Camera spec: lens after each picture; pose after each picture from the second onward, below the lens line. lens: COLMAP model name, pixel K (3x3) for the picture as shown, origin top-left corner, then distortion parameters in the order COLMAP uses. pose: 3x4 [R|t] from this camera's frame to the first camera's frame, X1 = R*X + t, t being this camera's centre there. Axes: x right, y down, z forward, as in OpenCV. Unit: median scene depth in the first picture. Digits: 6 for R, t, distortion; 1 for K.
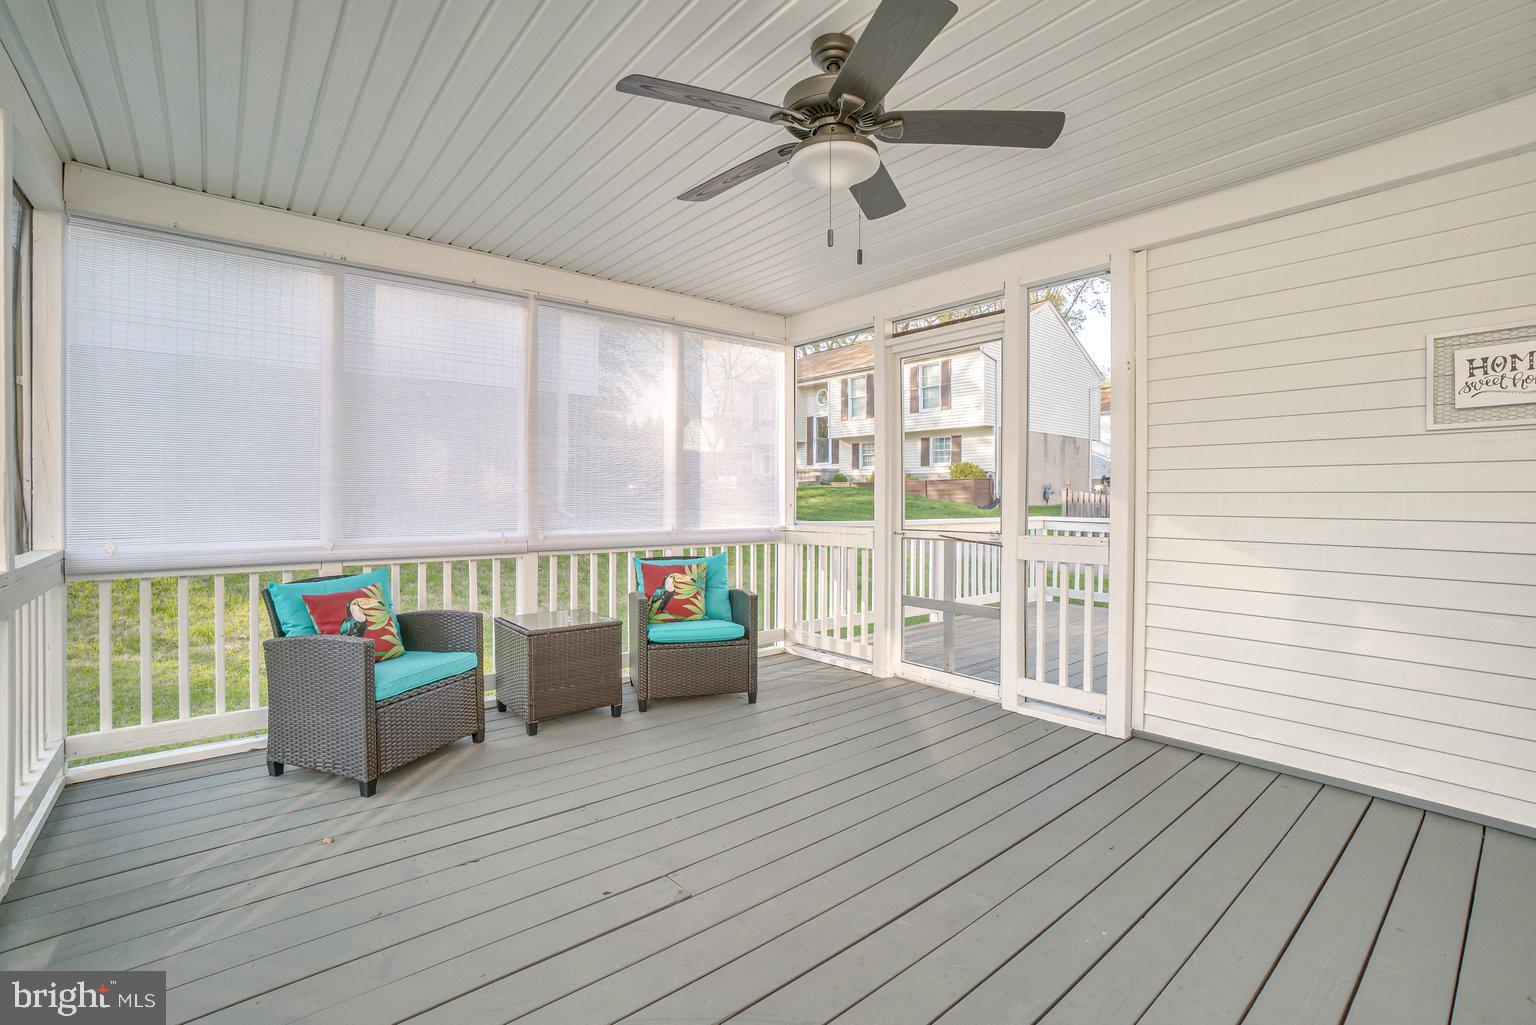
lens RADIAL K [[676.9, 0, 761.0], [0, 676.9, 503.9], [0, 0, 1]] dist [-0.061907, 0.021158]
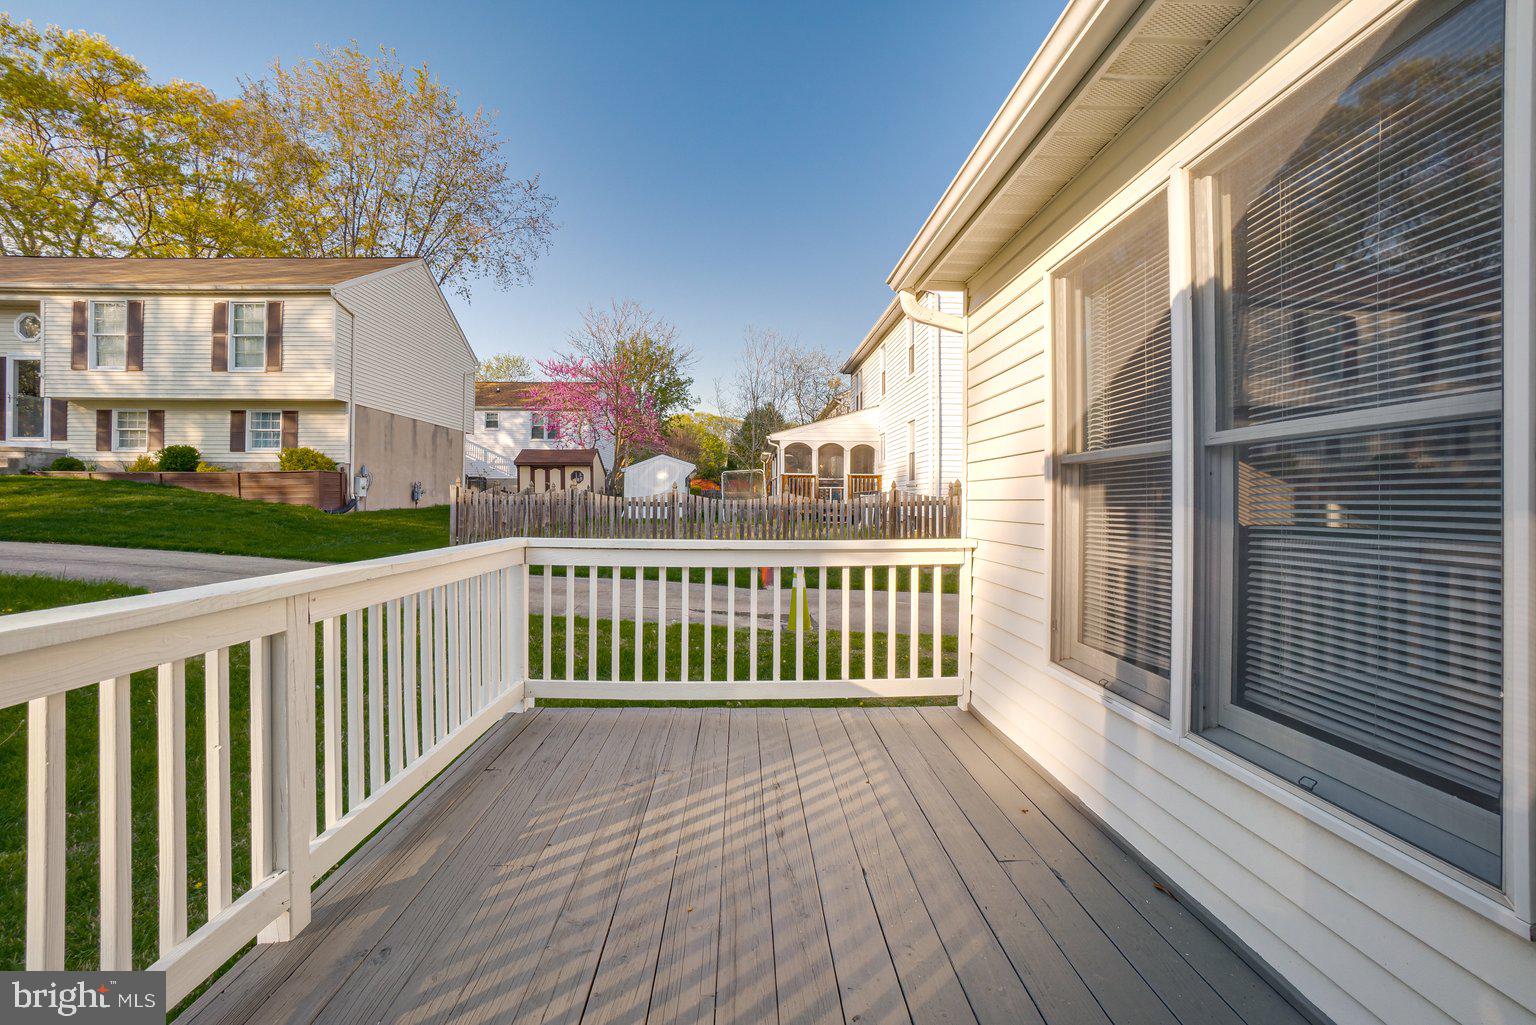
lens RADIAL K [[676.9, 0, 761.0], [0, 676.9, 503.9], [0, 0, 1]] dist [-0.061907, 0.021158]
pose [[0.618269, -0.002103, 0.785964, 0.060625], [0.003558, 0.999994, -0.000123, -0.000808], [-0.785959, 0.002872, 0.618273, 0.214348]]
